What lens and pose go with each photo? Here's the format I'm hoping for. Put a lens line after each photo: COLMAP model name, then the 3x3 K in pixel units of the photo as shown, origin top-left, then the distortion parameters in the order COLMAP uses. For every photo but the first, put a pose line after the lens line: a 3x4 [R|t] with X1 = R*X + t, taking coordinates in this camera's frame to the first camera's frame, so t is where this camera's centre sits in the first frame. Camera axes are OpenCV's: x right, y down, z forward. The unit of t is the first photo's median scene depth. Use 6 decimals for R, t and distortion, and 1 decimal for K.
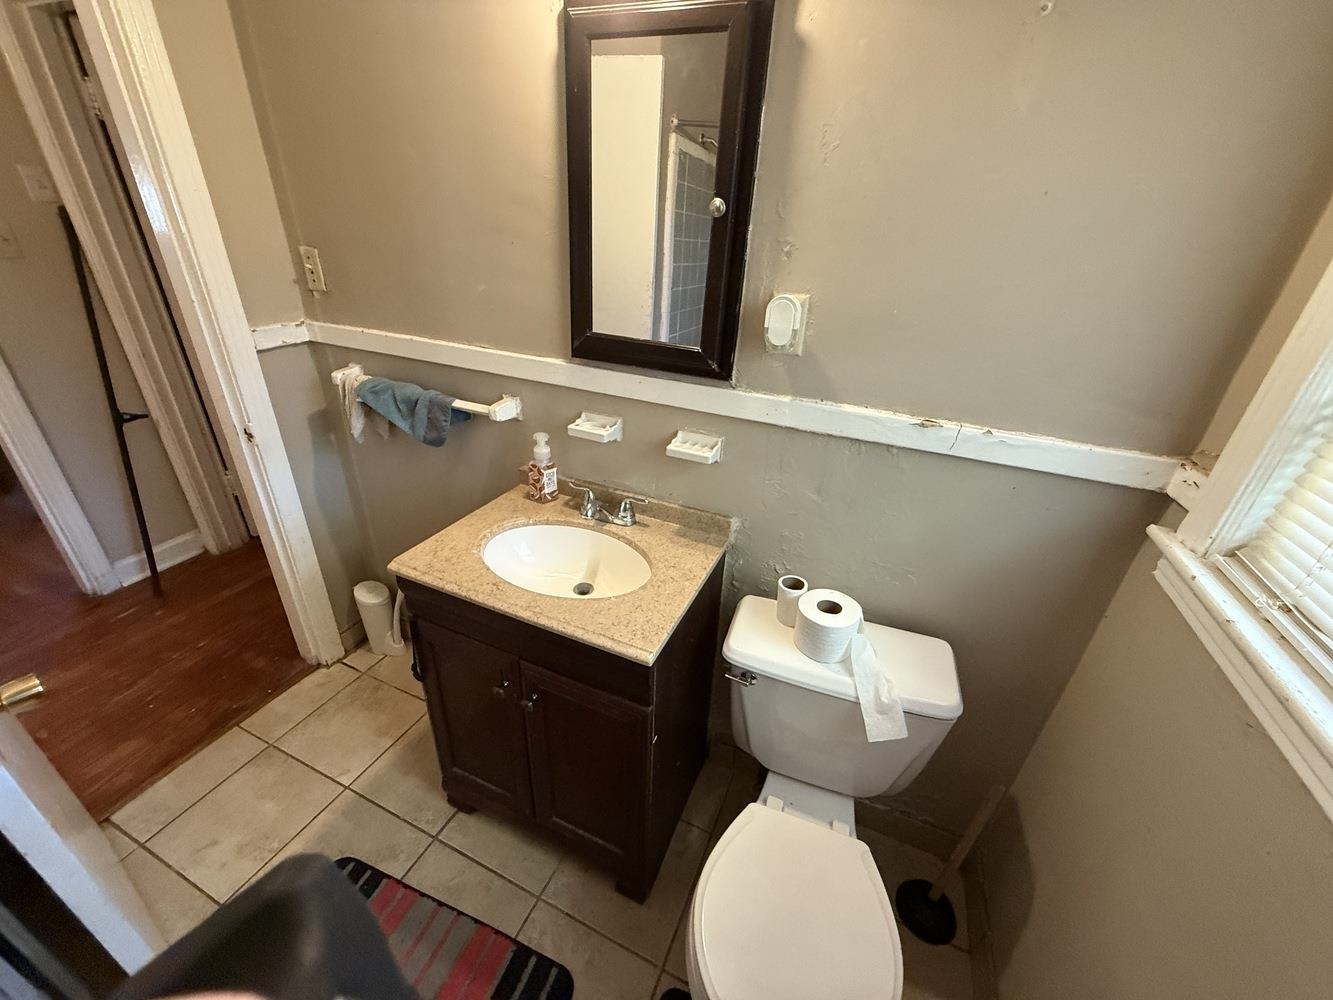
lens RADIAL K [[528.7, 0, 665.8], [0, 528.7, 497.6], [0, 0, 1]] dist [-0.001095, -0.000583]
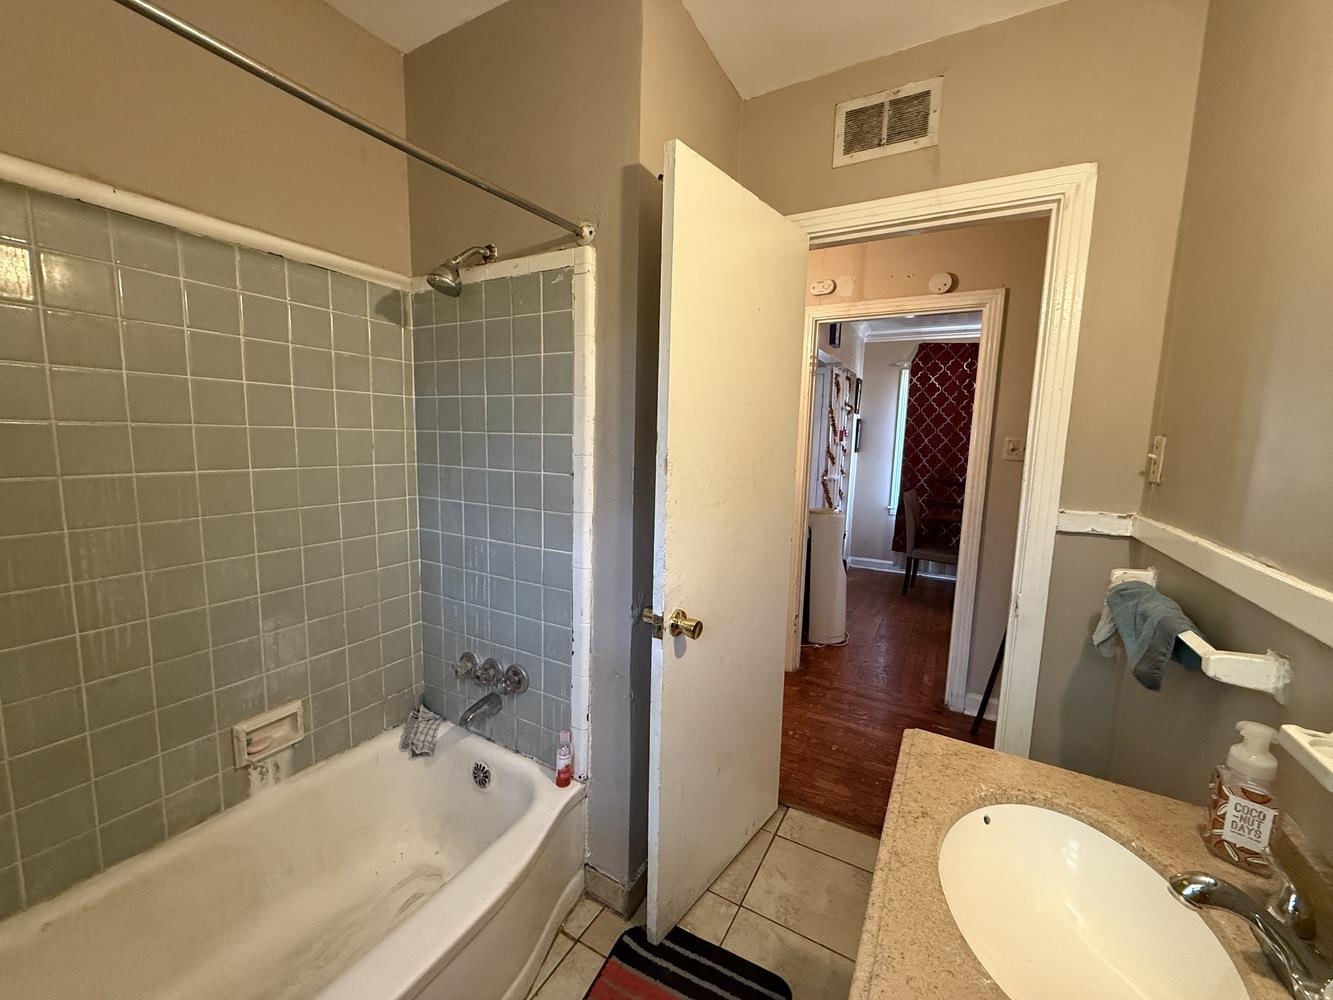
lens RADIAL K [[528.7, 0, 664.8], [0, 528.7, 501.2], [0, 0, 1]] dist [-0.001095, -0.000583]
pose [[-0.101715, 0.068016, -0.992486, 0.300881], [-0.479473, 0.870784, 0.108815, -0.086645], [0.871642, 0.486938, -0.055960, 0.409702]]
